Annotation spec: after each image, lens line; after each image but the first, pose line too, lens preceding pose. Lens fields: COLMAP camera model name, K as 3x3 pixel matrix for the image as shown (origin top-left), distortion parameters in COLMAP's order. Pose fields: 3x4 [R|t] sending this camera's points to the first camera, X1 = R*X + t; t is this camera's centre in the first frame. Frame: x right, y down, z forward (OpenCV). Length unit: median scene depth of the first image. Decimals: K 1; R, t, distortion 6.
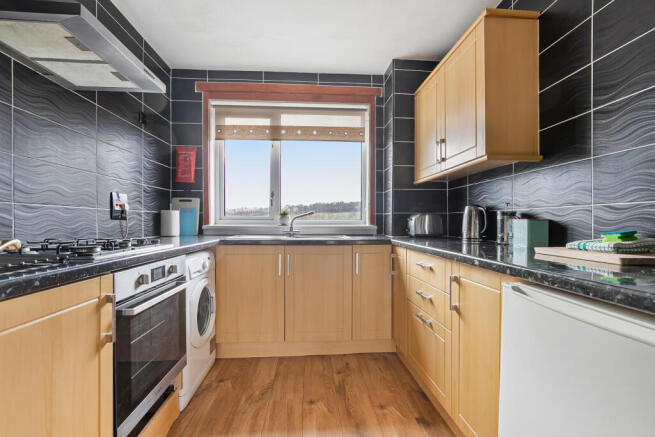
lens RADIAL K [[307.3, 0, 328.1], [0, 307.3, 222.4], [0, 0, 1]] dist [-0.012038, 0.000817]
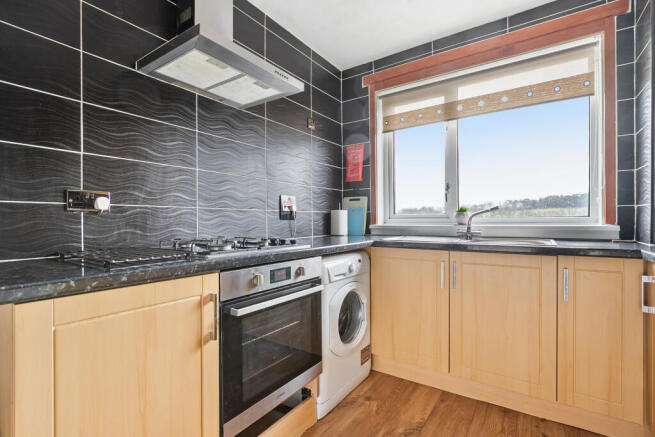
lens RADIAL K [[307.3, 0, 328.1], [0, 307.3, 222.4], [0, 0, 1]] dist [-0.012038, 0.000817]
pose [[0.778030, -0.002838, -0.628221, 0.102395], [0.006001, 0.999978, 0.002915, -0.001412], [0.628199, -0.006038, 0.778029, 0.191777]]
